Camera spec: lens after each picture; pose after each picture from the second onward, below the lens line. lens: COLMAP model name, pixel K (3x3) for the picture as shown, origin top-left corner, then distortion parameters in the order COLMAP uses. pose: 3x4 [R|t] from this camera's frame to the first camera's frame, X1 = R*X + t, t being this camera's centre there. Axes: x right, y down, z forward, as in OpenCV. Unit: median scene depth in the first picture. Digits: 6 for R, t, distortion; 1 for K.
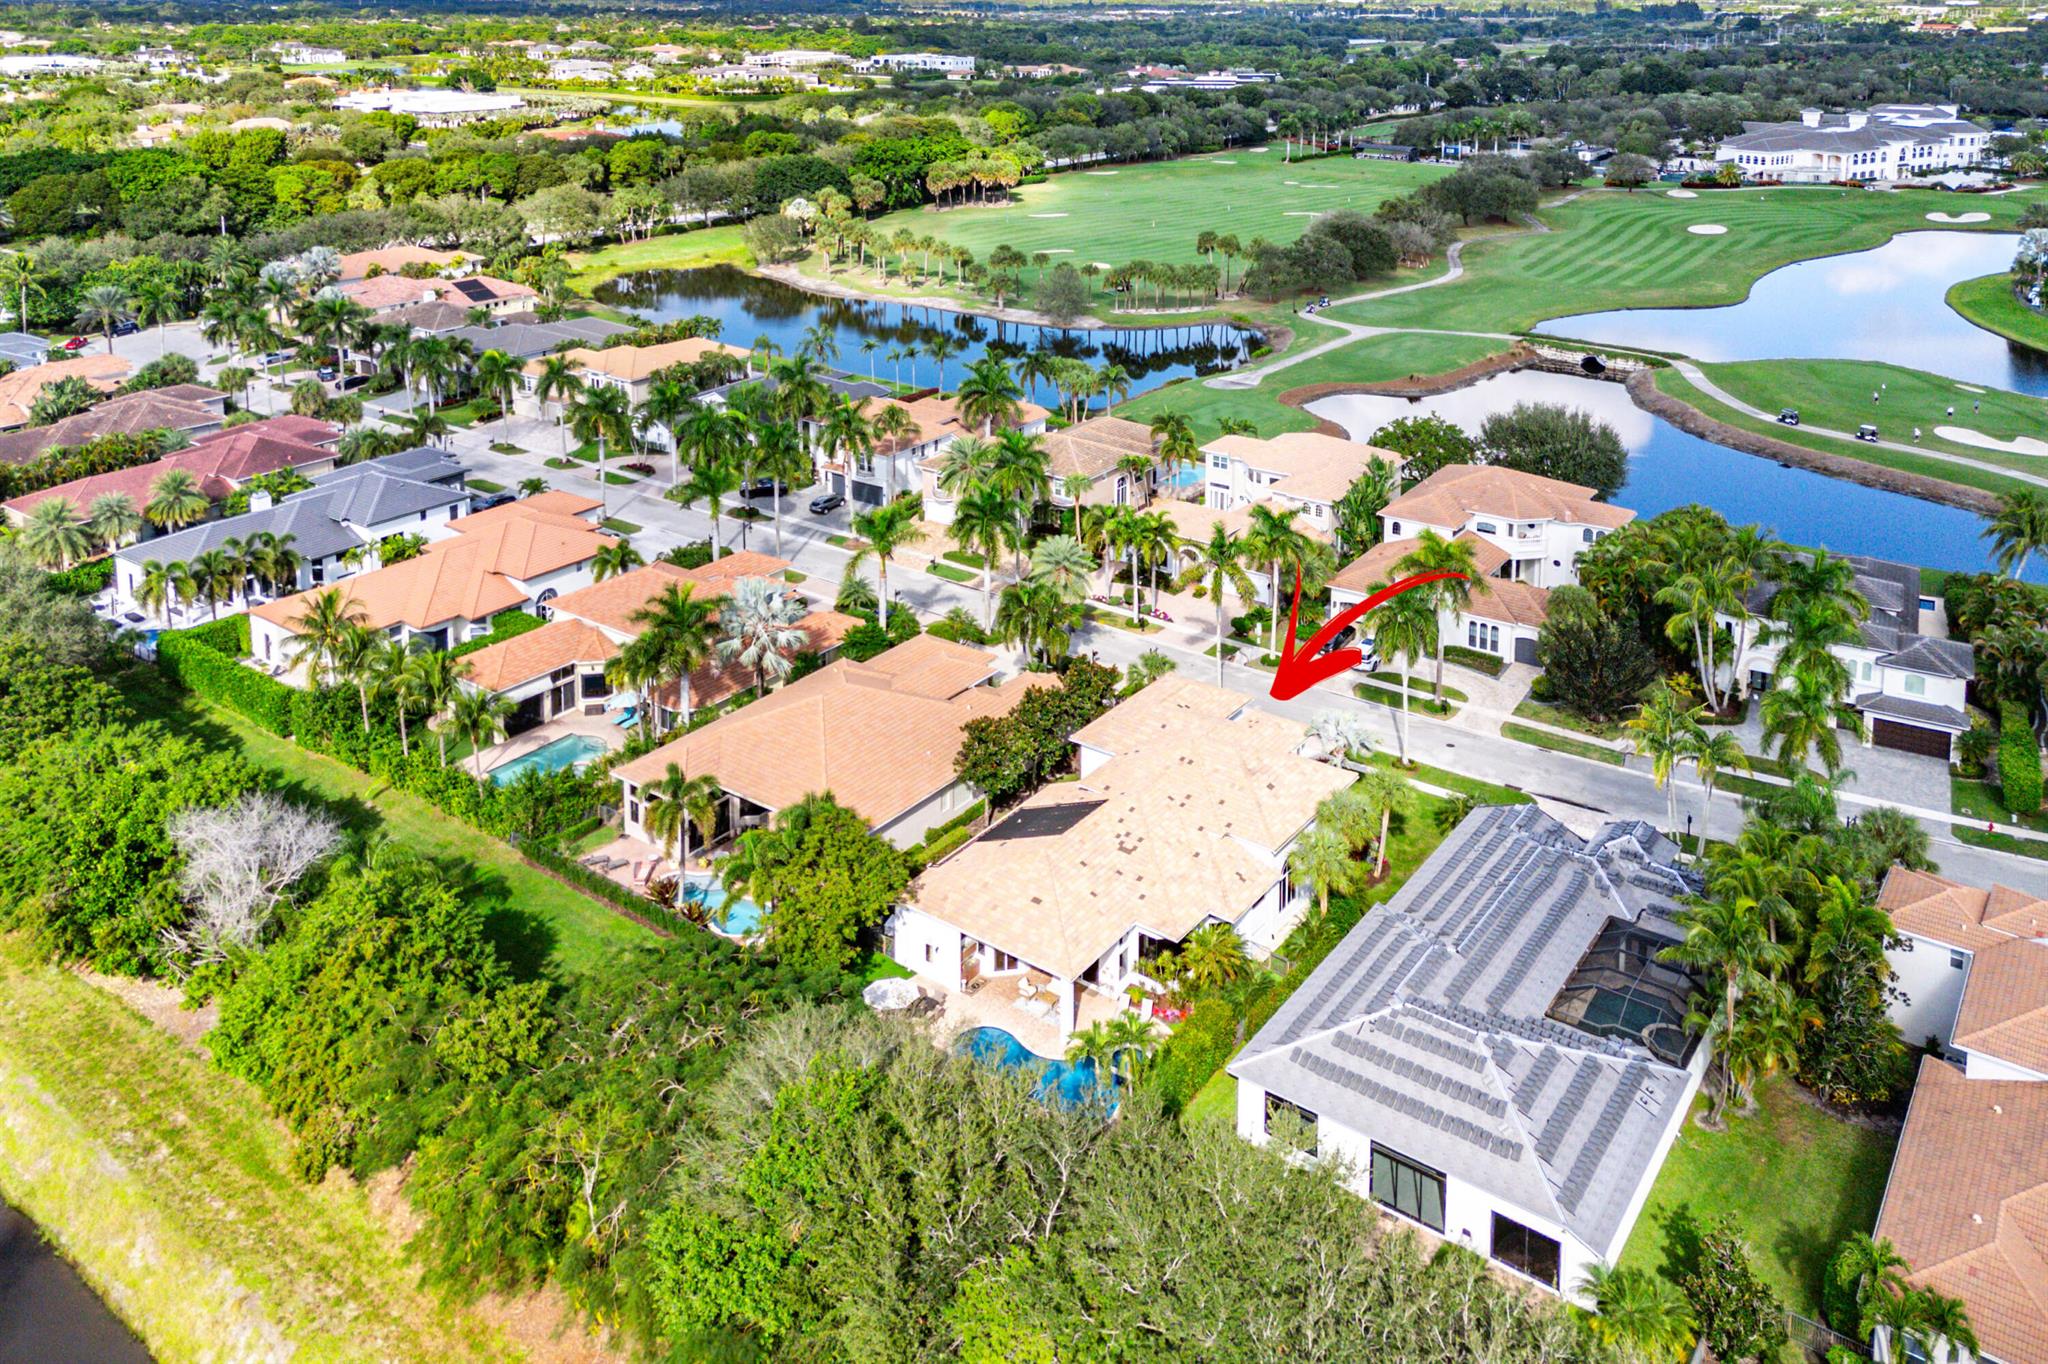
lens RADIAL K [[1493.7, 0, 984.8], [0, 1493.7, 693.1], [0, 0, 1]] dist [0.058100, -0.029228]
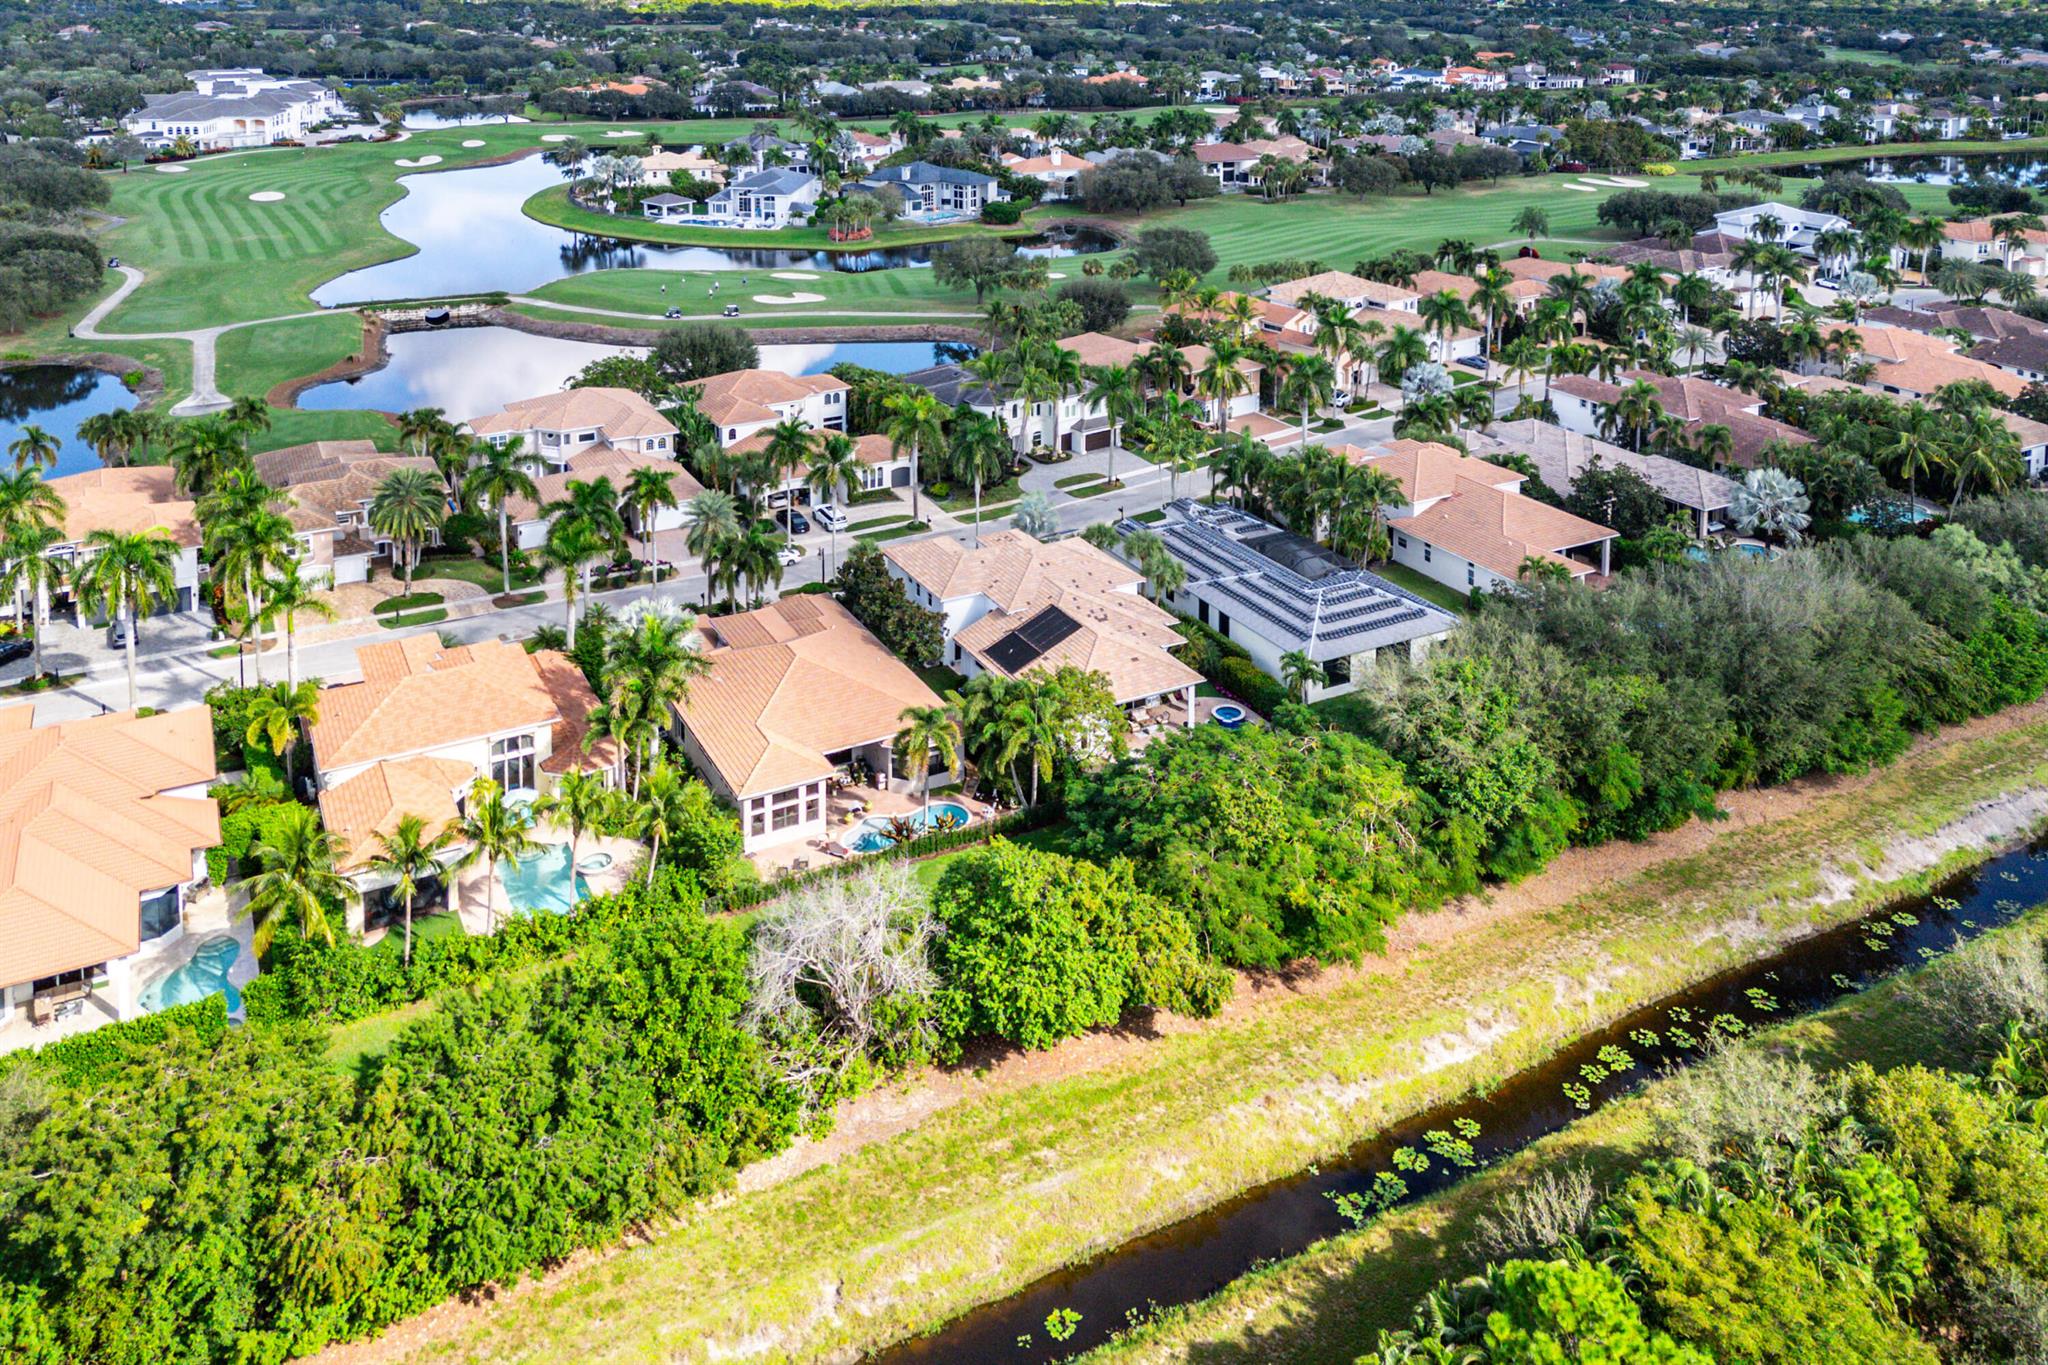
lens RADIAL K [[1435.4, 0, 1010.6], [0, 1435.4, 723.8], [0, 0, 1]] dist [0.092977, -0.082547]
pose [[0.418845, -0.433658, 0.797815, -0.398713], [0.393360, 0.878530, 0.271022, -0.078511], [-0.818436, 0.200312, 0.538552, 0.135460]]
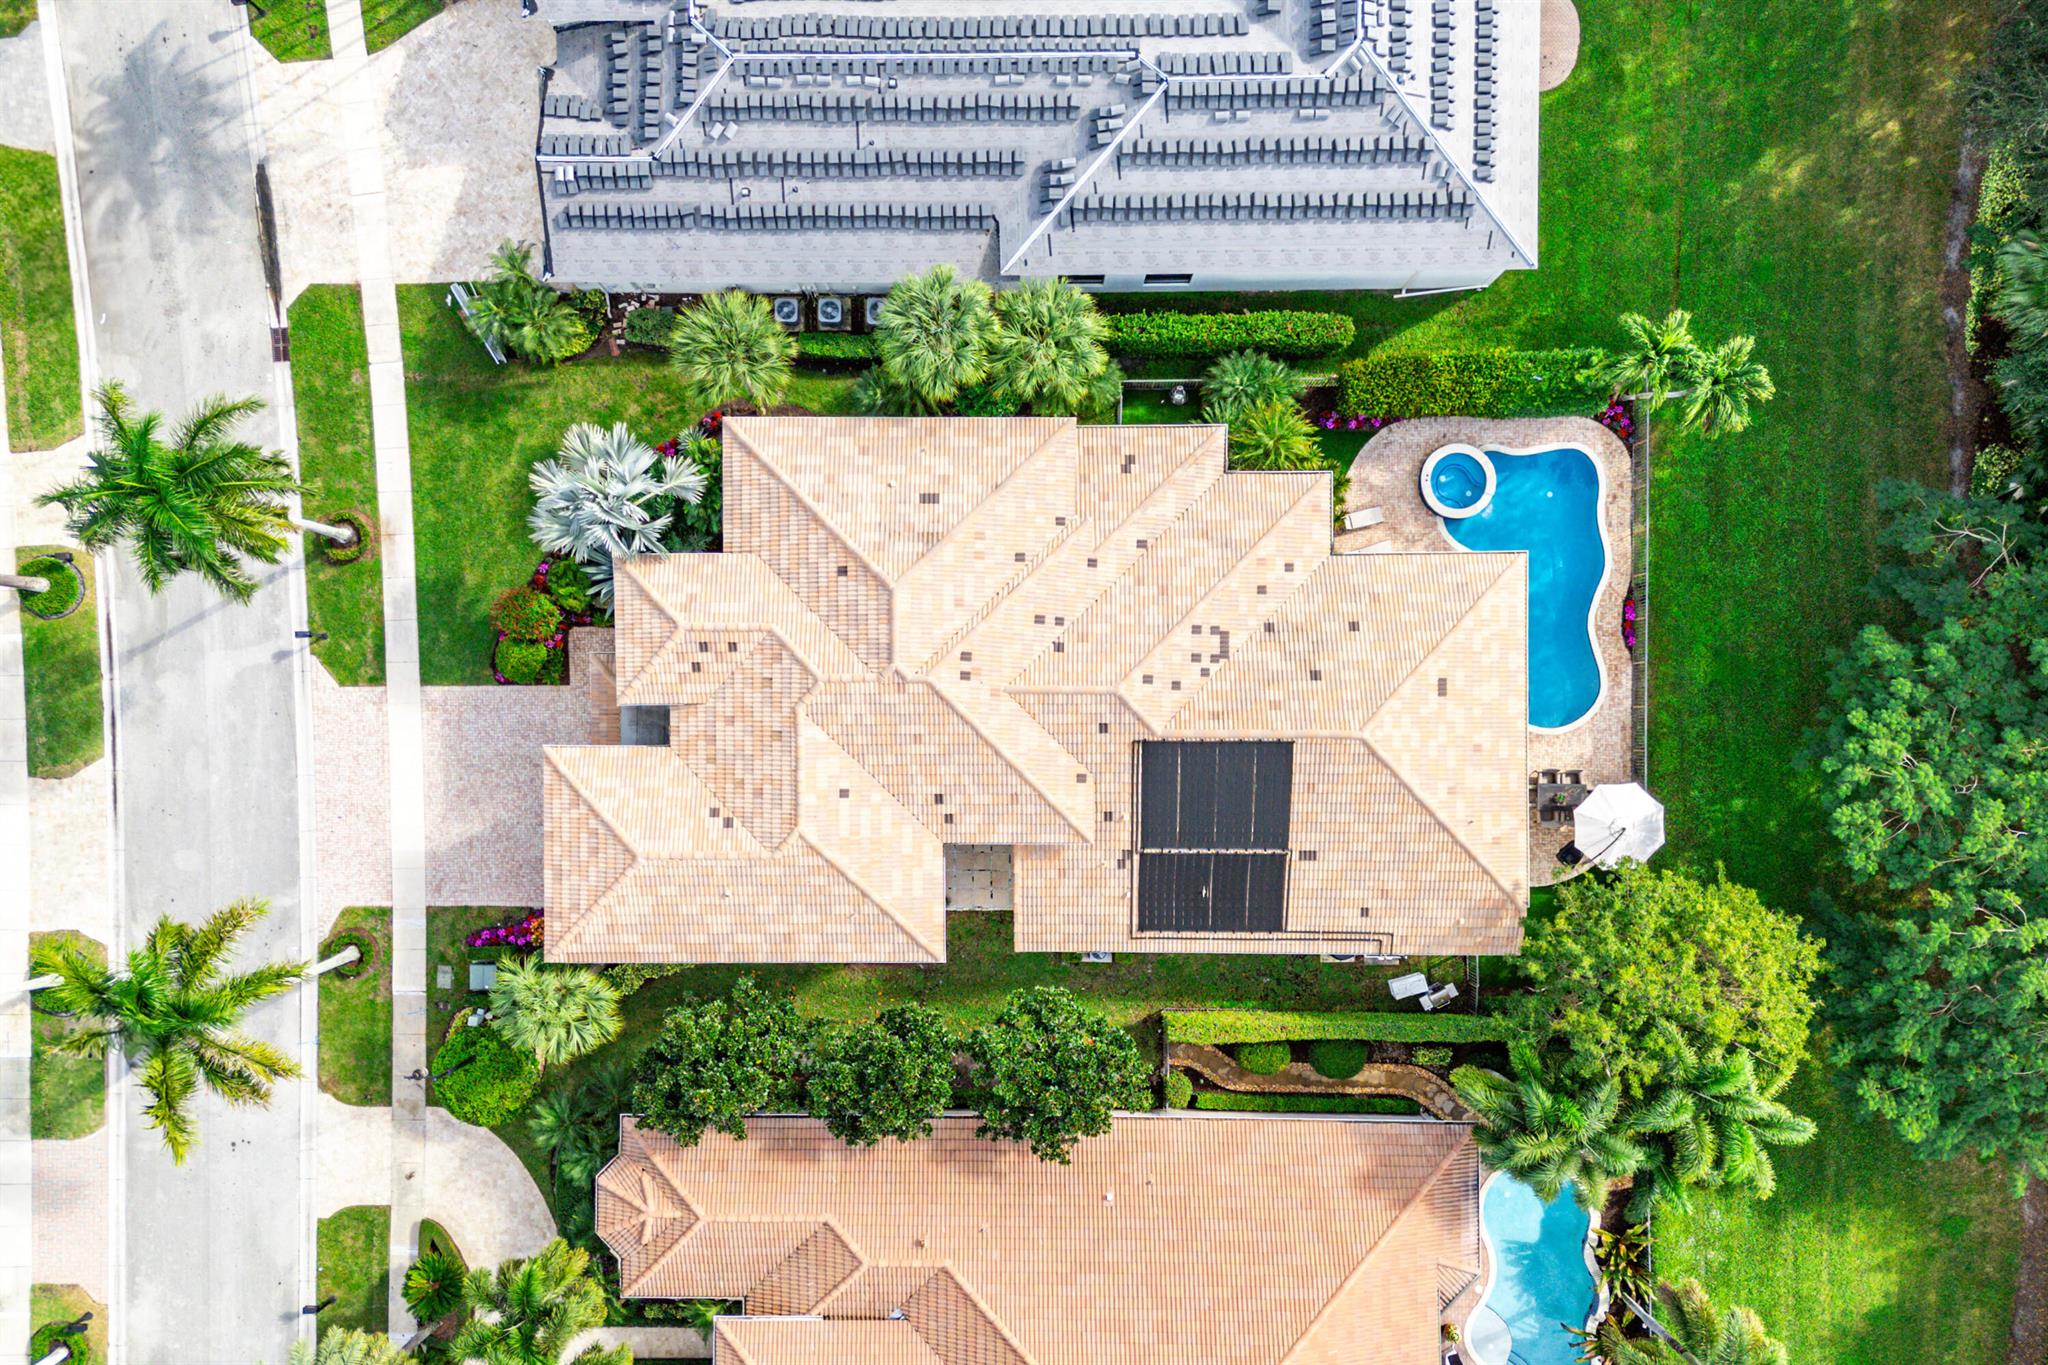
lens RADIAL K [[1435.4, 0, 1010.6], [0, 1435.4, 723.8], [0, 0, 1]] dist [0.092977, -0.082547]
pose [[-0.599983, -0.799981, 0.007135, 0.042676], [0.367525, -0.267698, 0.890653, -0.151996], [-0.710596, 0.536999, 0.454627, 0.310633]]
